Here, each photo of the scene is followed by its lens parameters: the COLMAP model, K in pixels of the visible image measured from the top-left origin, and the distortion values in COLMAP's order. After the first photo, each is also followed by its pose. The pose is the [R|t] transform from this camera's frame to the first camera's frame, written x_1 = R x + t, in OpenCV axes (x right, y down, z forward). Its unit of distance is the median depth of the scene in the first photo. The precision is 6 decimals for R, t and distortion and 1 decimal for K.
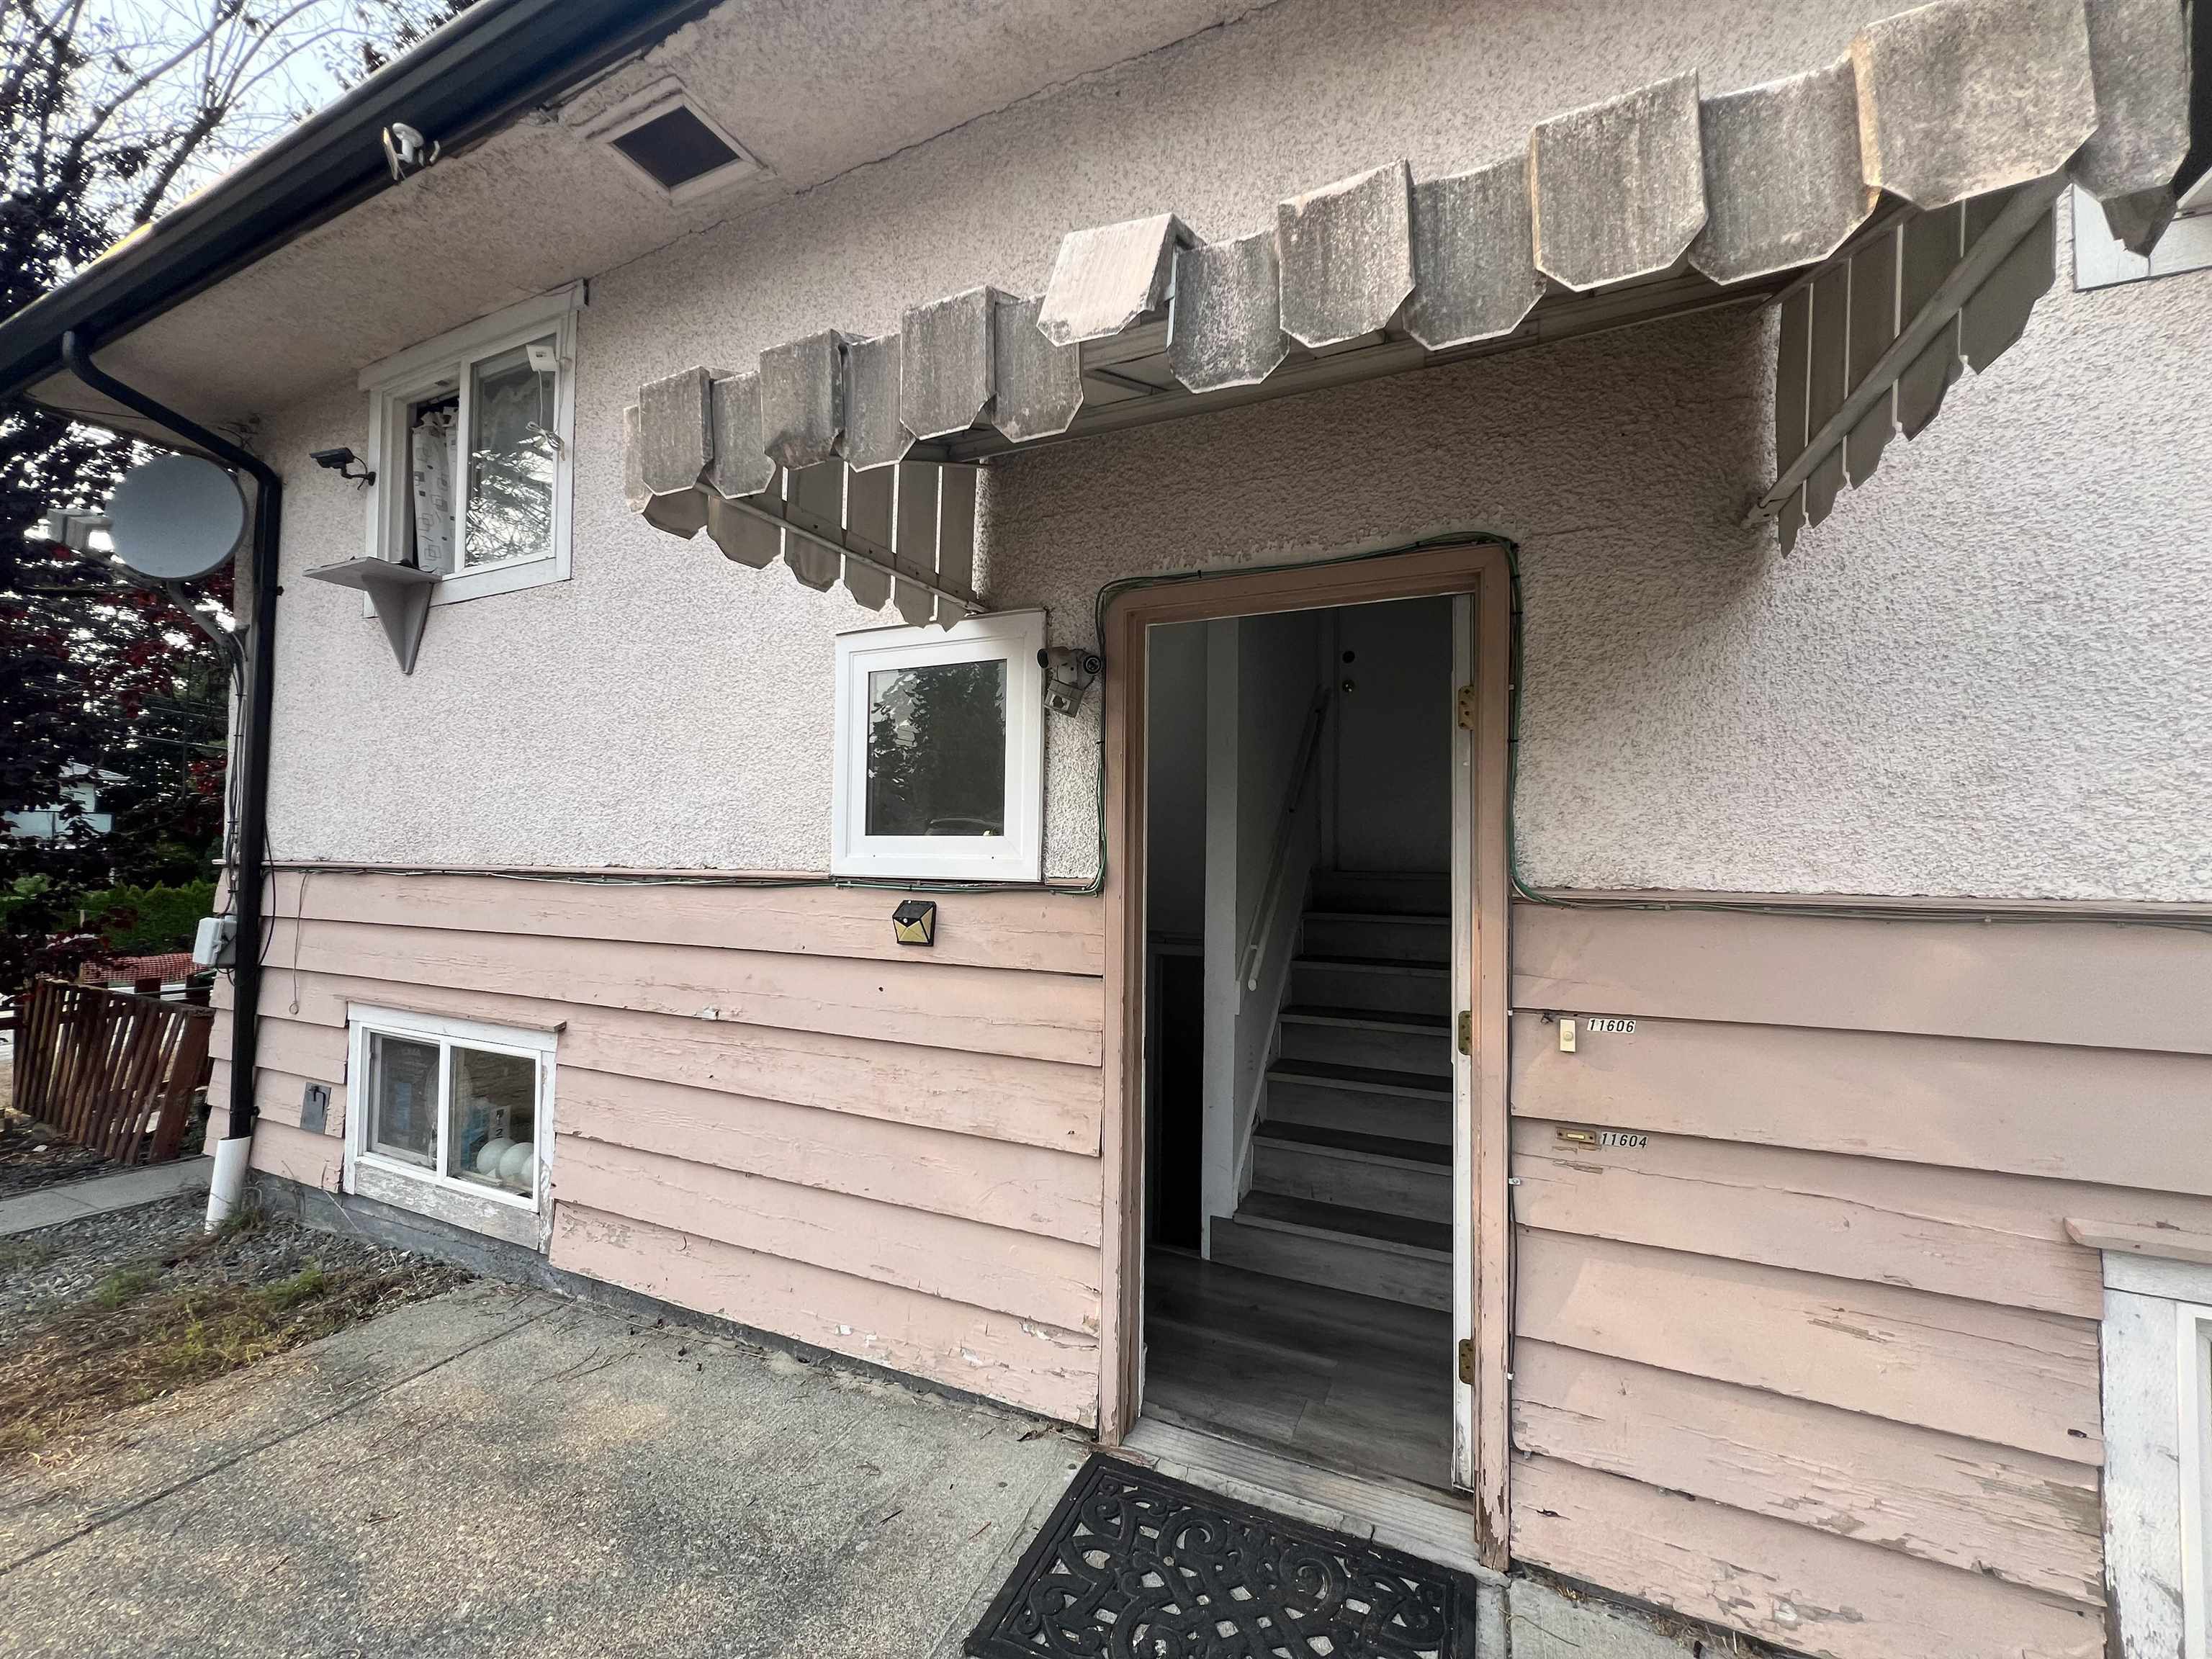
lens RADIAL K [[884.0, 0, 1100.2], [0, 884.0, 837.7], [0, 0, 1]] dist [0.001480, 0.000385]
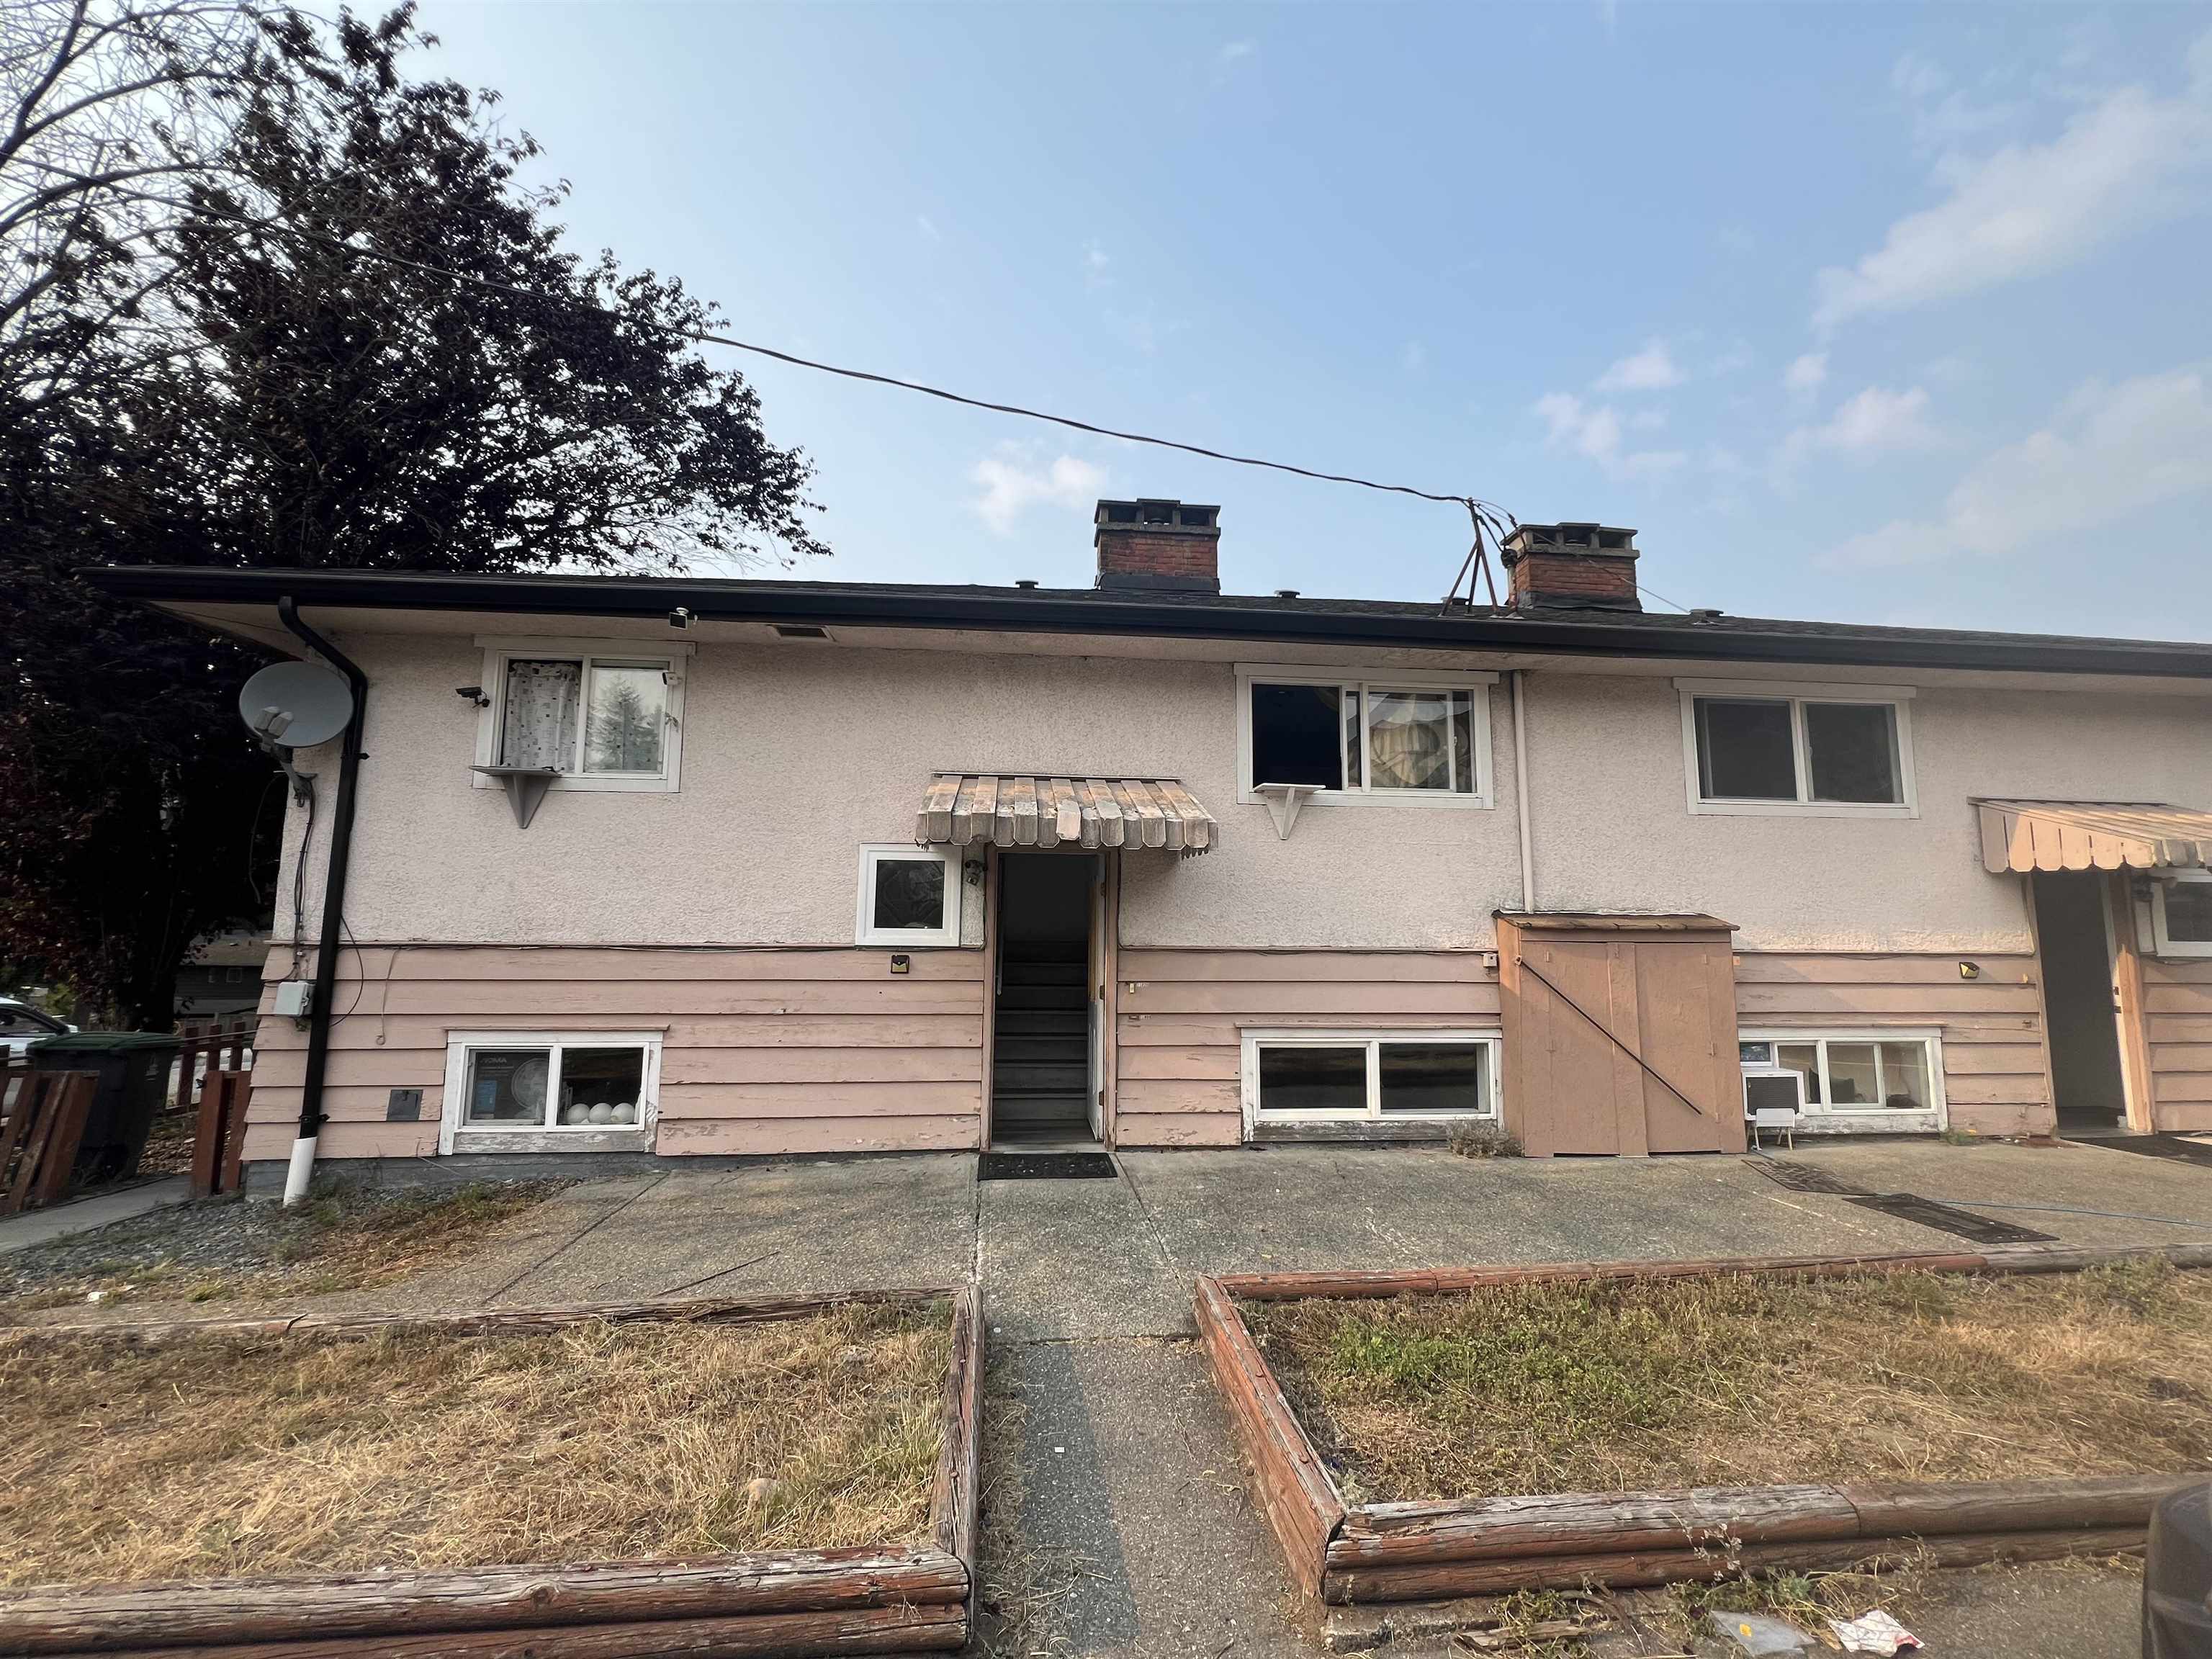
lens RADIAL K [[884.0, 0, 1100.2], [0, 884.0, 837.7], [0, 0, 1]] dist [0.001480, 0.000385]
pose [[0.863627, 0.048190, 0.501823, -0.850747], [-0.010578, 0.996934, -0.077531, -0.060442], [-0.504021, 0.061649, 0.861488, -1.238331]]
